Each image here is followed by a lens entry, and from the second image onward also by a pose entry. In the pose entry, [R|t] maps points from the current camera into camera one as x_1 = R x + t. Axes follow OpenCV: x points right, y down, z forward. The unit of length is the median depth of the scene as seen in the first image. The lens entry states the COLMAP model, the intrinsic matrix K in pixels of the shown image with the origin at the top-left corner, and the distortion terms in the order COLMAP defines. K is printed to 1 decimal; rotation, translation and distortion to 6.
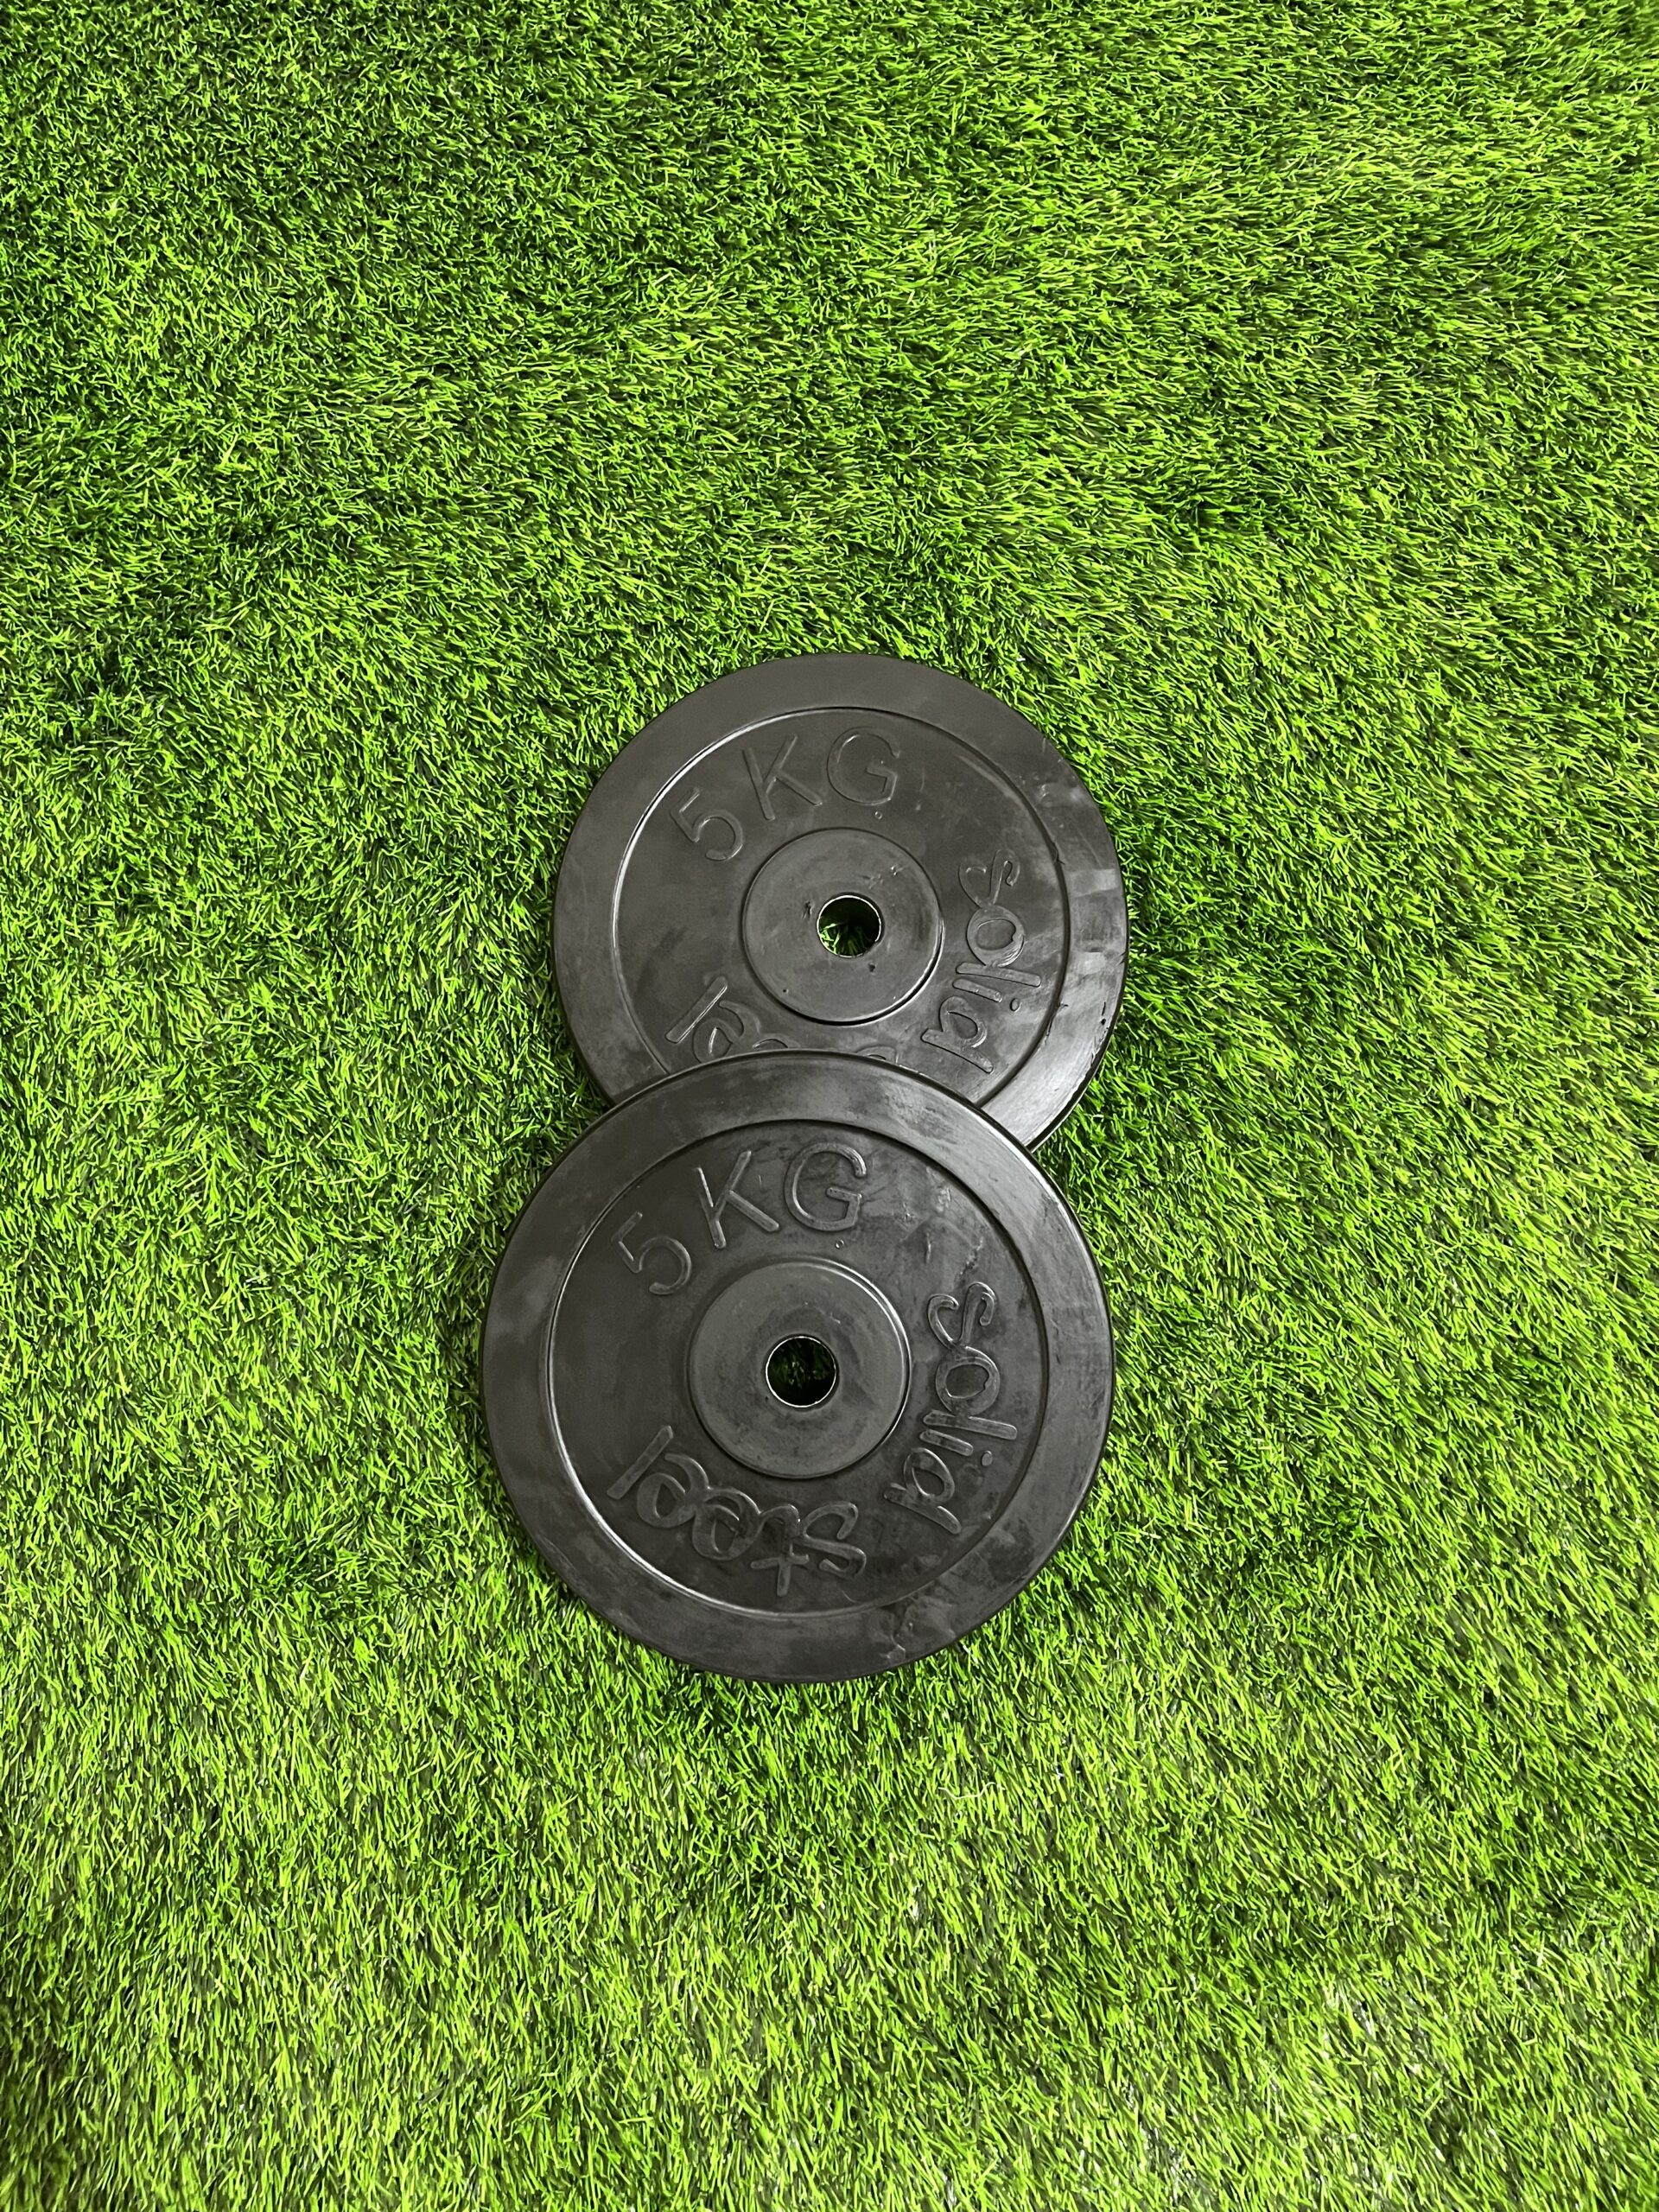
lens RADIAL K [[1679.9, 0, 814.4], [0, 1679.9, 1100.1], [0, 0, 1]] dist [0.058871, -0.095788]
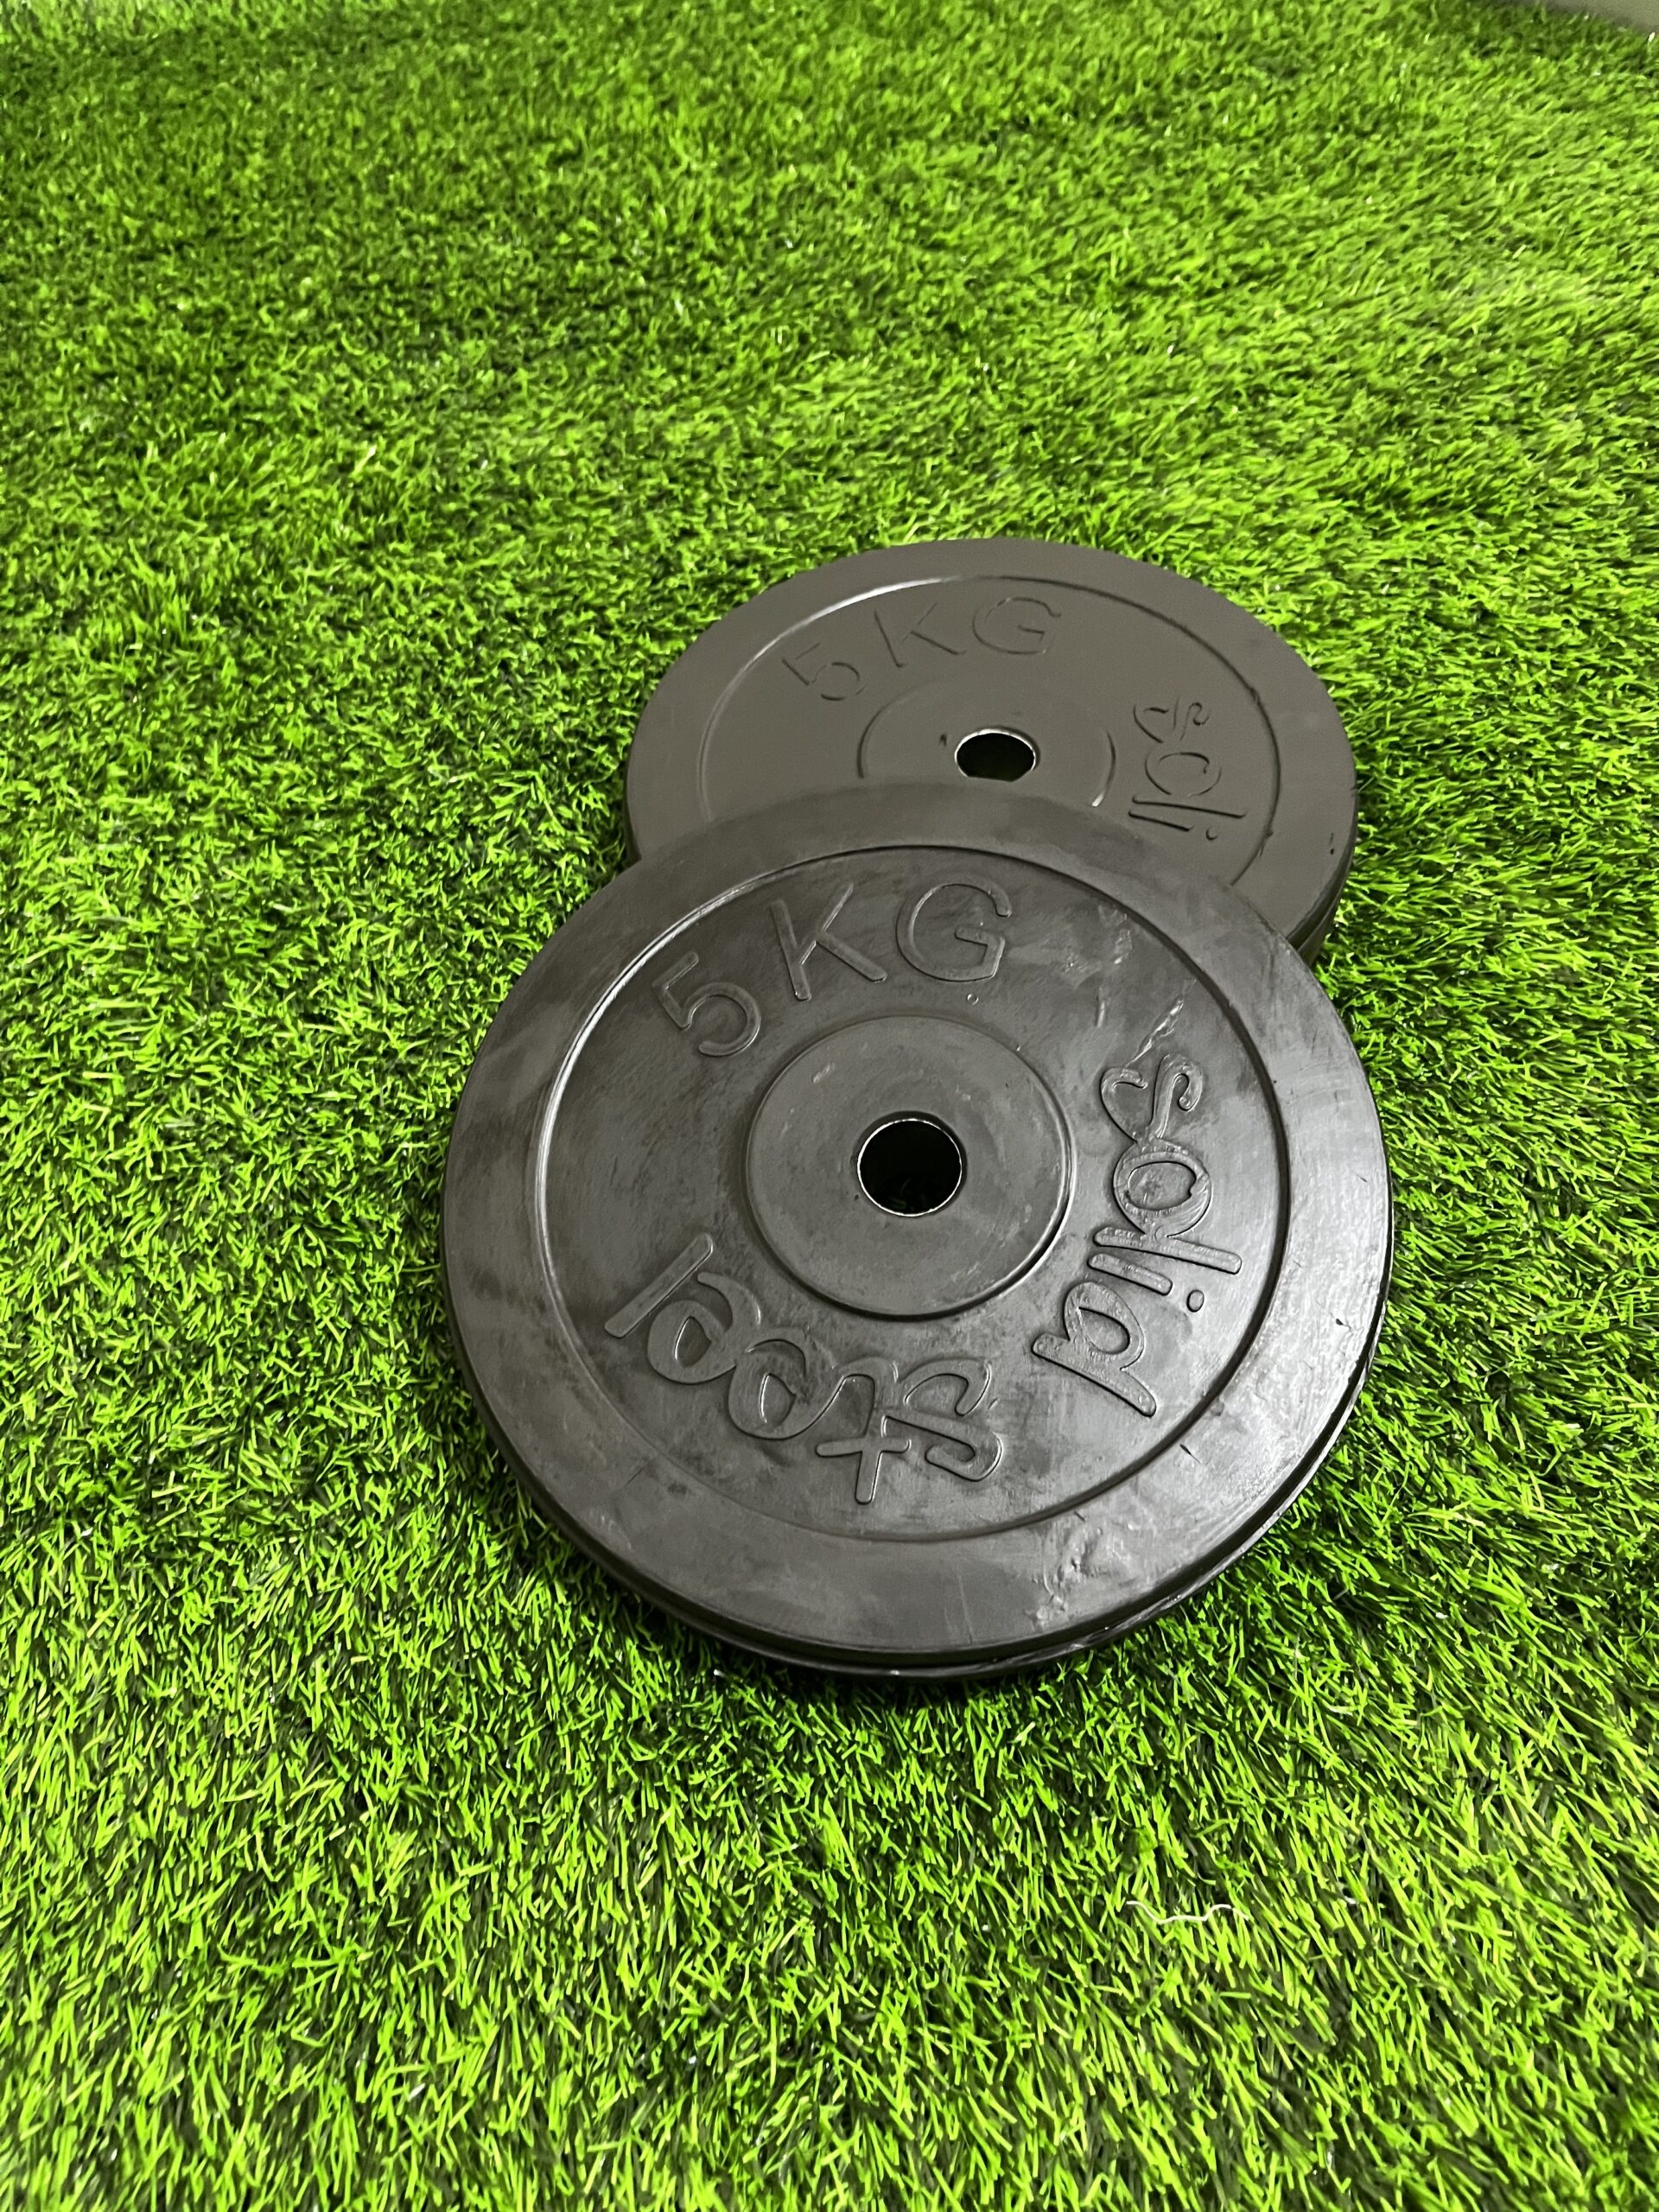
lens RADIAL K [[1679.9, 0, 813.6], [0, 1679.9, 1096.9], [0, 0, 1]] dist [0.058871, -0.095788]
pose [[0.995113, 0.027650, -0.094797, 0.014487], [-0.067379, 0.891922, -0.447142, 0.380218], [0.072188, 0.451343, 0.889426, 0.335702]]
